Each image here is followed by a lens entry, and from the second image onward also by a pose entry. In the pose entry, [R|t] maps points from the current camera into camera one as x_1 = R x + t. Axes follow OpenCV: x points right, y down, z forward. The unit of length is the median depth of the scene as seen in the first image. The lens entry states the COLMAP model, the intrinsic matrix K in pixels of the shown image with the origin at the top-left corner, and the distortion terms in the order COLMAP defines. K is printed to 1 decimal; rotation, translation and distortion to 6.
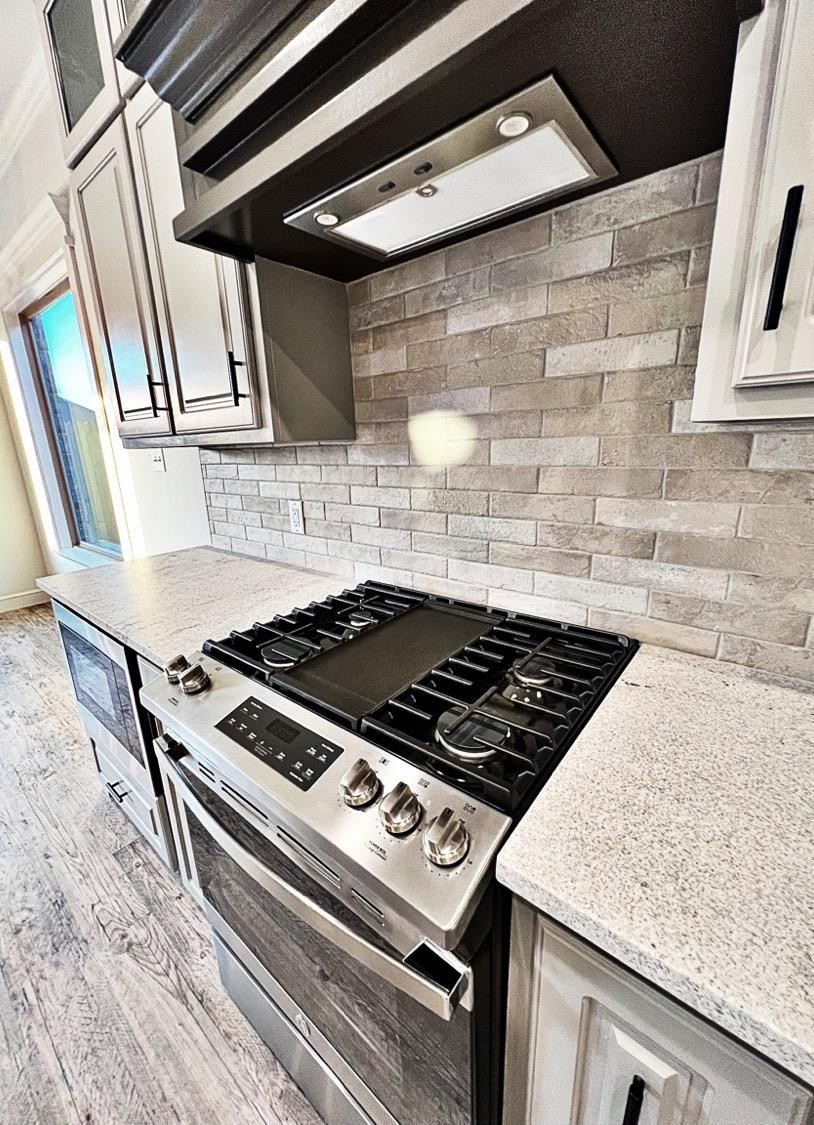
lens RADIAL K [[450.7, 0, 407.0], [0, 450.7, 562.5], [0, 0, 1]] dist [-0.001441, 0.000249]
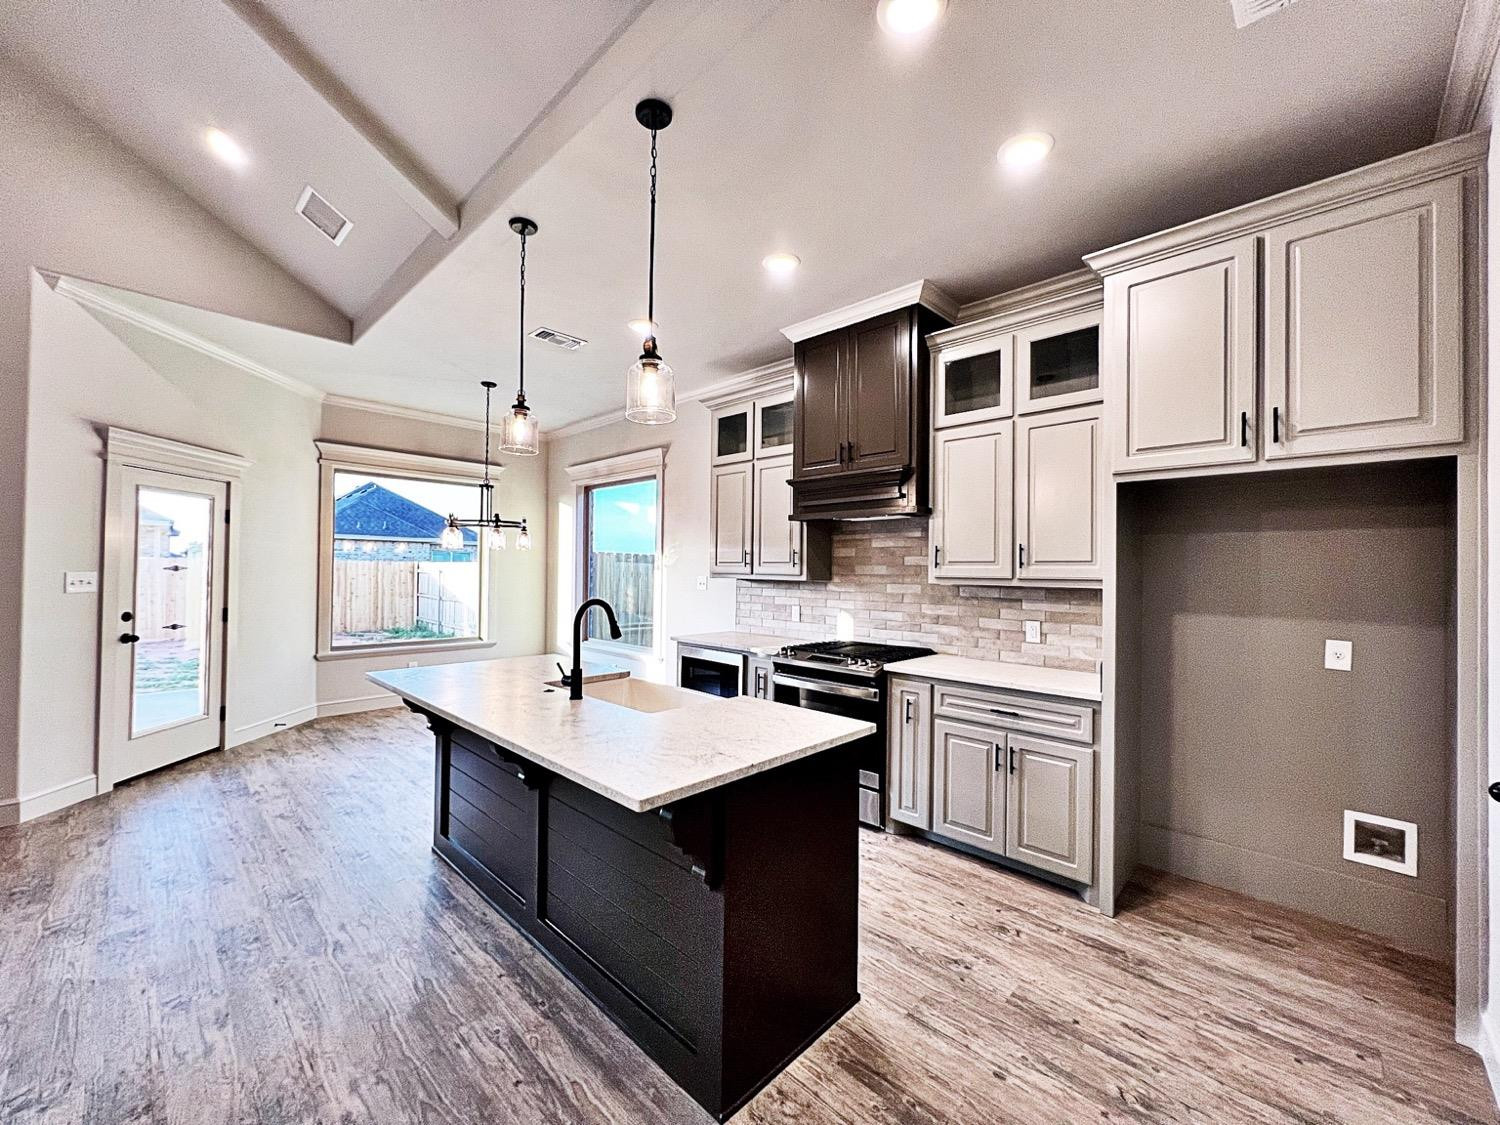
lens RADIAL K [[600.2, 0, 750.0], [0, 600.2, 562.5], [0, 0, 1]] dist [-0.001377, 0.000271]
pose [[0.995594, 0.044545, -0.082513, -0.339785], [-0.065226, 0.961175, -0.268119, 0.621573], [0.067366, 0.272320, 0.959846, -2.532126]]
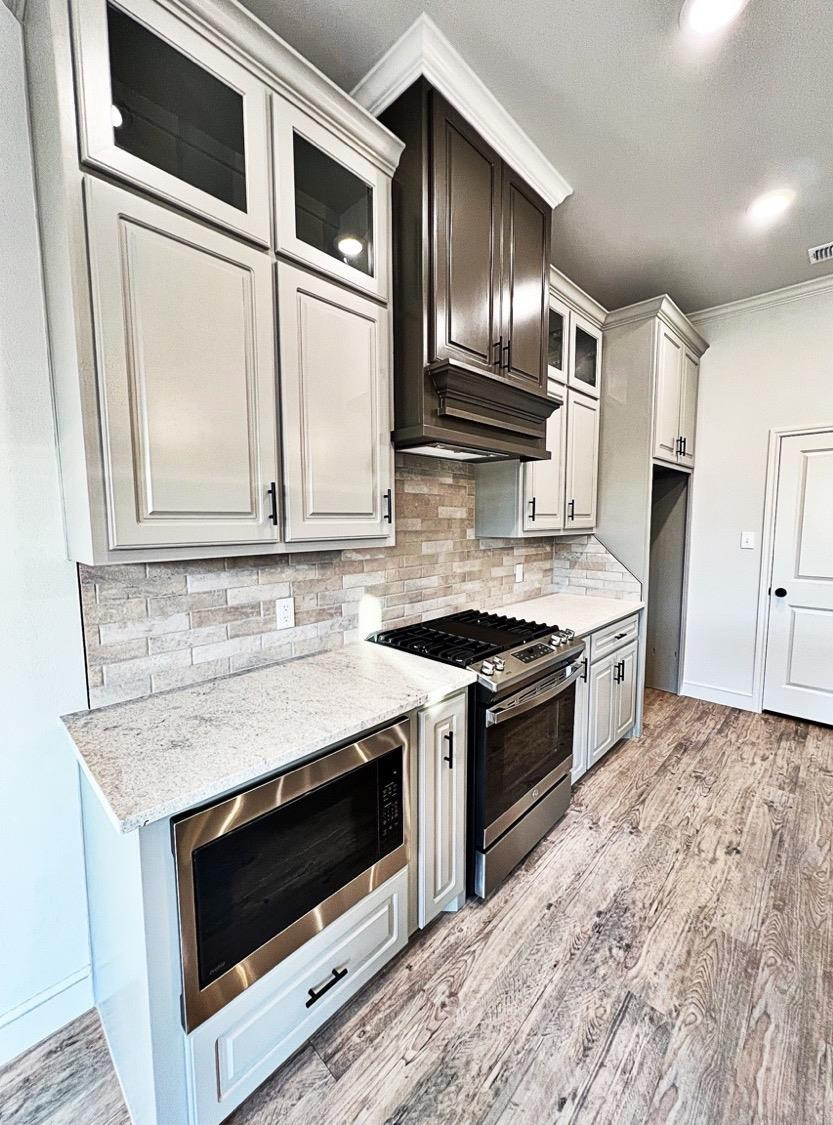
lens RADIAL K [[447.3, 0, 416.5], [0, 447.3, 562.5], [0, 0, 1]] dist [-0.005380, -0.000080]
pose [[0.082905, -0.064171, 0.994489, -1.835945], [0.261213, 0.964433, 0.040456, -0.257004], [-0.961714, 0.256419, 0.096719, 0.797276]]
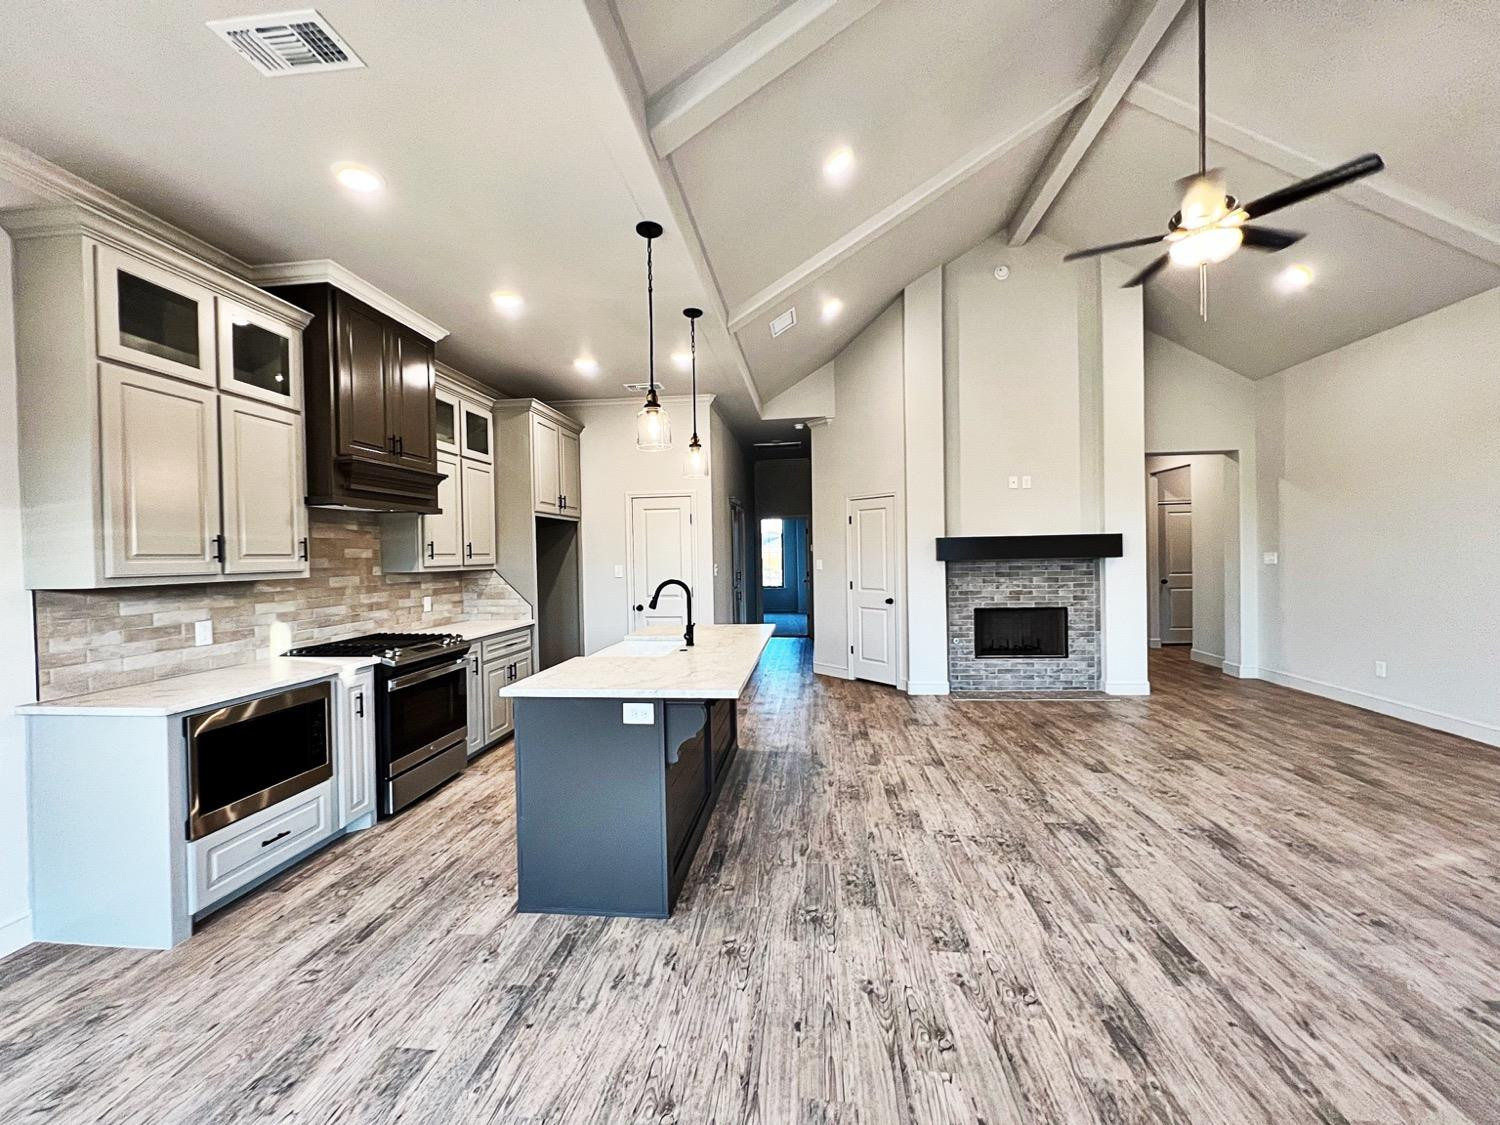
lens RADIAL K [[598.7, 0, 750.0], [0, 598.7, 562.5], [0, 0, 1]] dist [0.000204, 0.000593]
pose [[-0.542654, 0.033004, 0.839308, -3.867503], [0.253340, 0.959126, 0.126082, -0.165598], [-0.800840, 0.281049, -0.528835, 0.810643]]
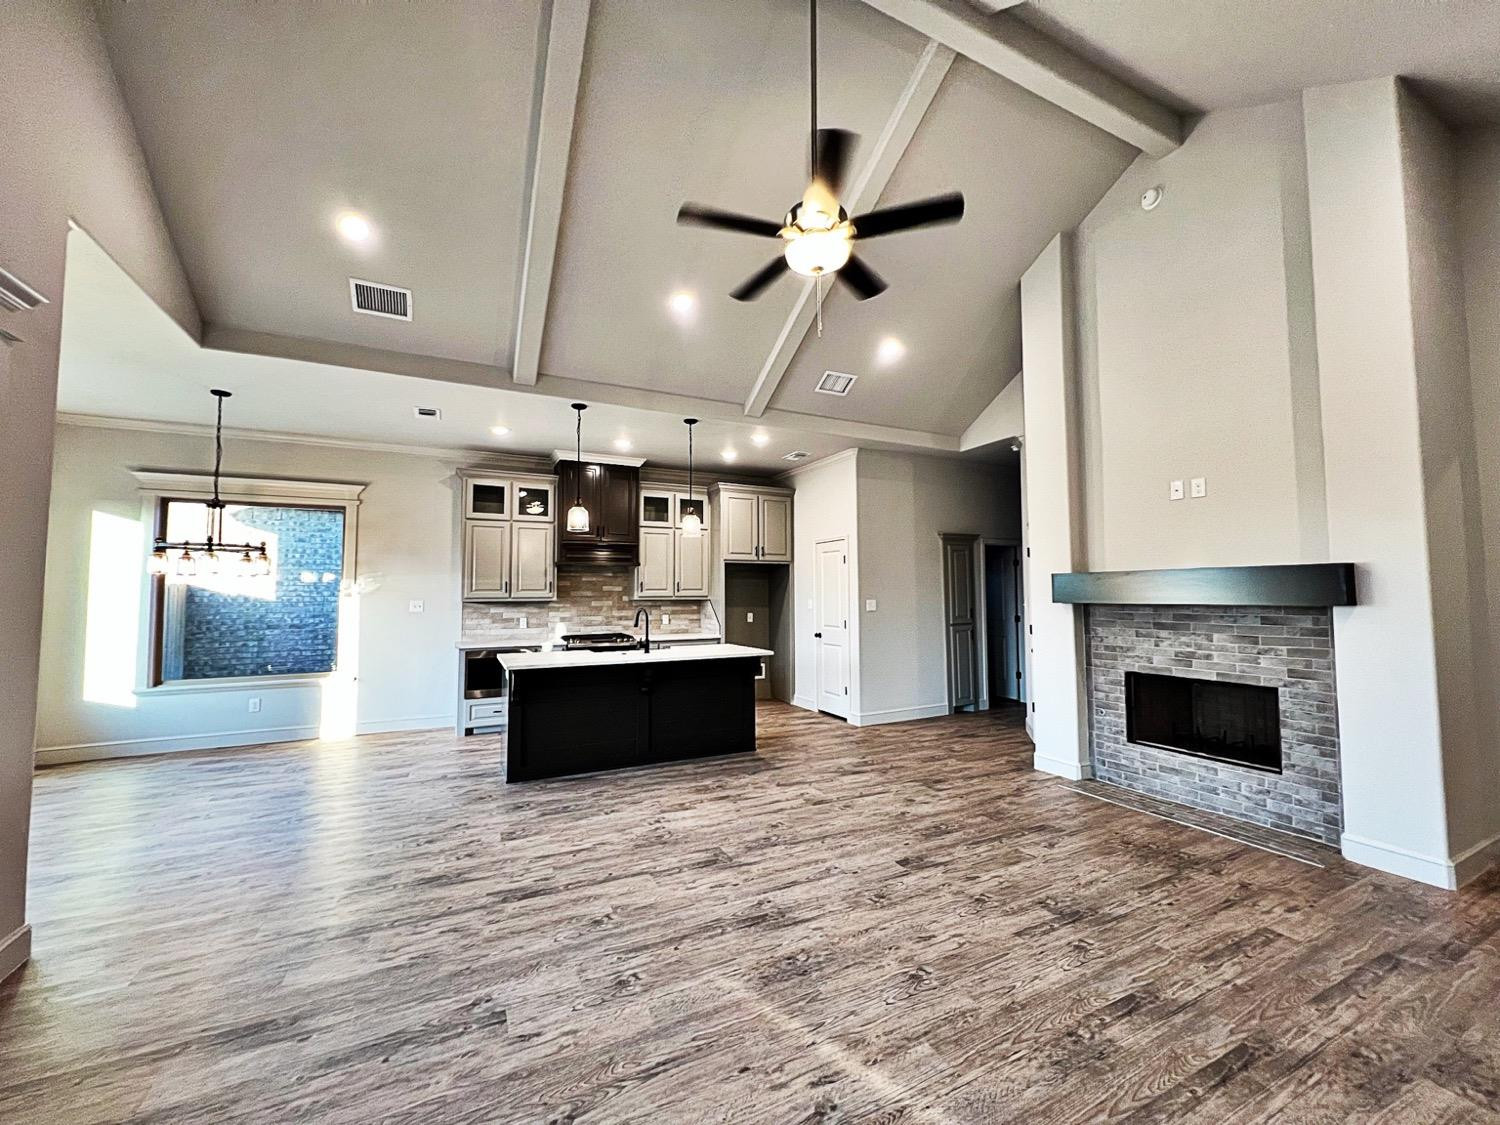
lens RADIAL K [[598.7, 0, 750.0], [0, 598.7, 562.5], [0, 0, 1]] dist [0.000204, 0.000593]
pose [[0.410882, 0.078084, 0.908338, -4.991540], [0.227710, 0.955958, -0.185182, 0.922646], [-0.882793, 0.282926, 0.375005, -3.075617]]
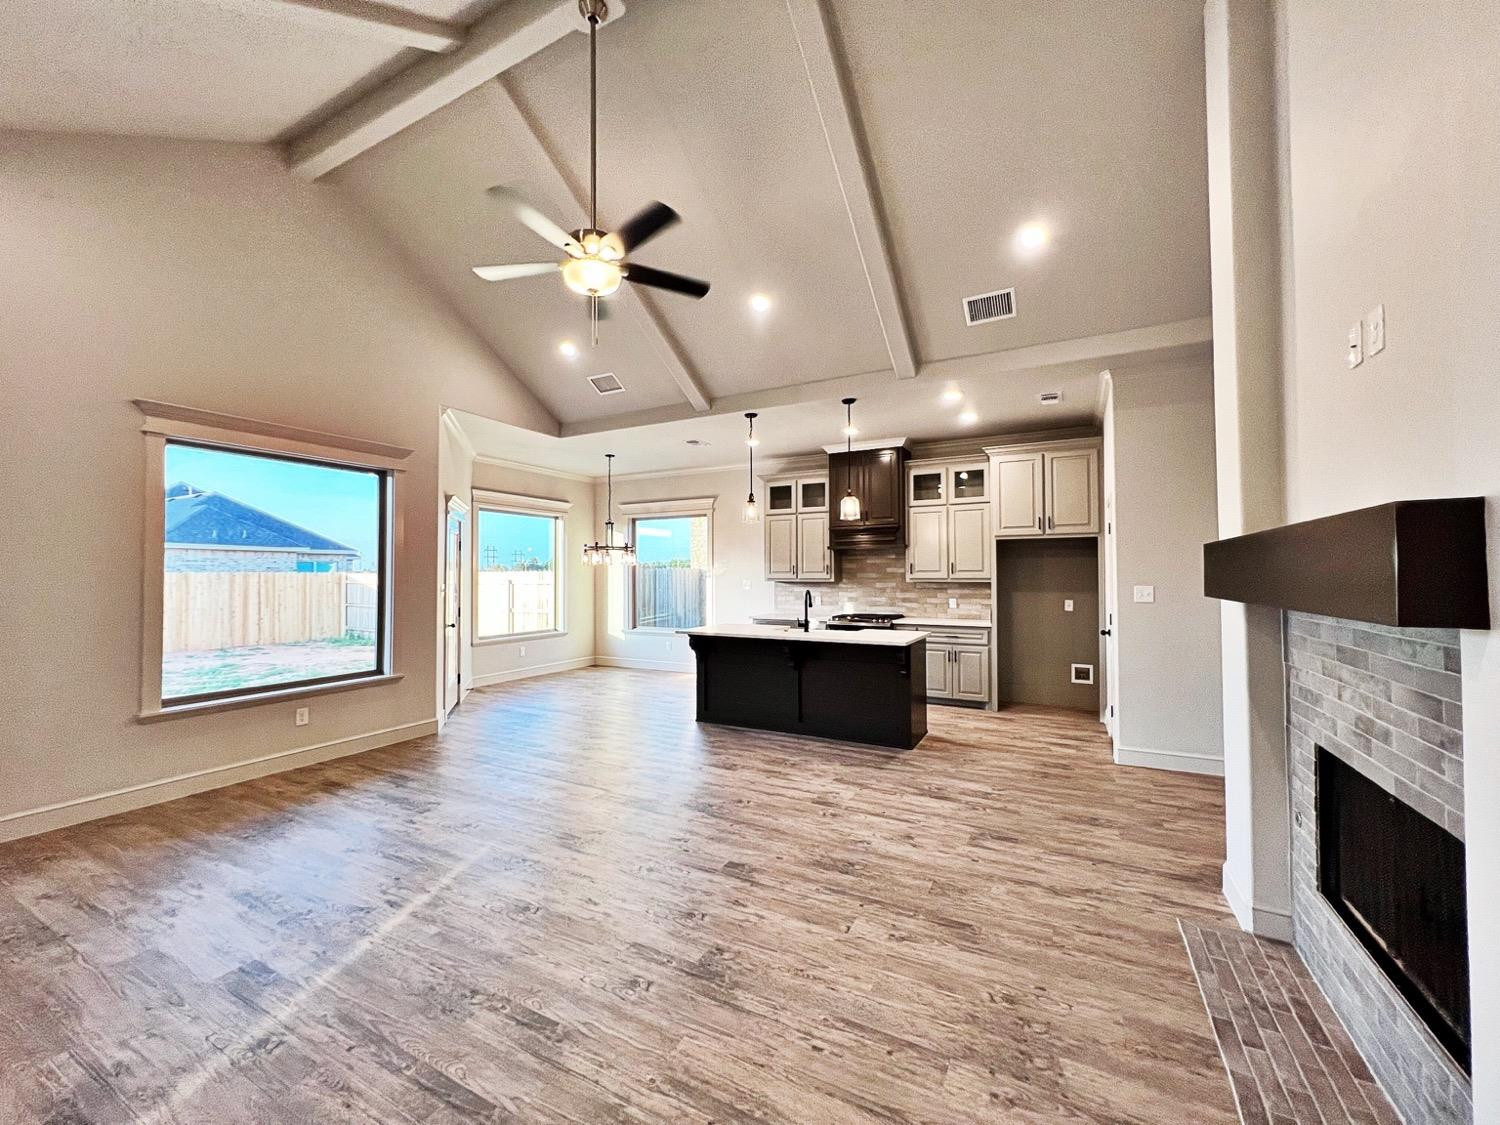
lens RADIAL K [[598.7, 0, 750.0], [0, 598.7, 562.5], [0, 0, 1]] dist [0.000204, 0.000593]
pose [[0.980465, 0.034511, 0.193641, -2.509171], [0.021725, 0.959462, -0.281000, 1.377744], [-0.195489, 0.279718, 0.939969, -5.131294]]
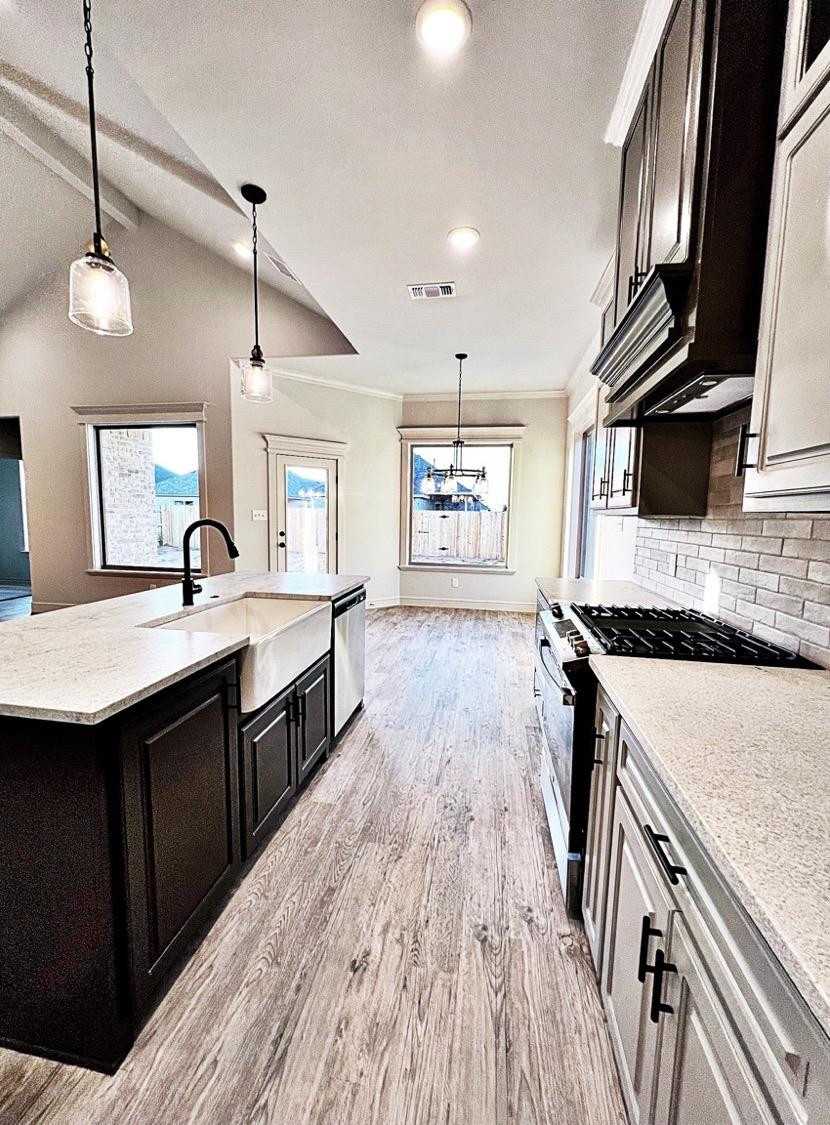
lens RADIAL K [[449.4, 0, 415.0], [0, 449.4, 562.5], [0, 0, 1]] dist [-0.002971, -0.000321]
pose [[0.489822, 0.132575, -0.861683, 0.871548], [-0.259089, 0.965852, 0.001323, 0.155742], [0.832434, 0.222605, 0.507445, -0.649126]]
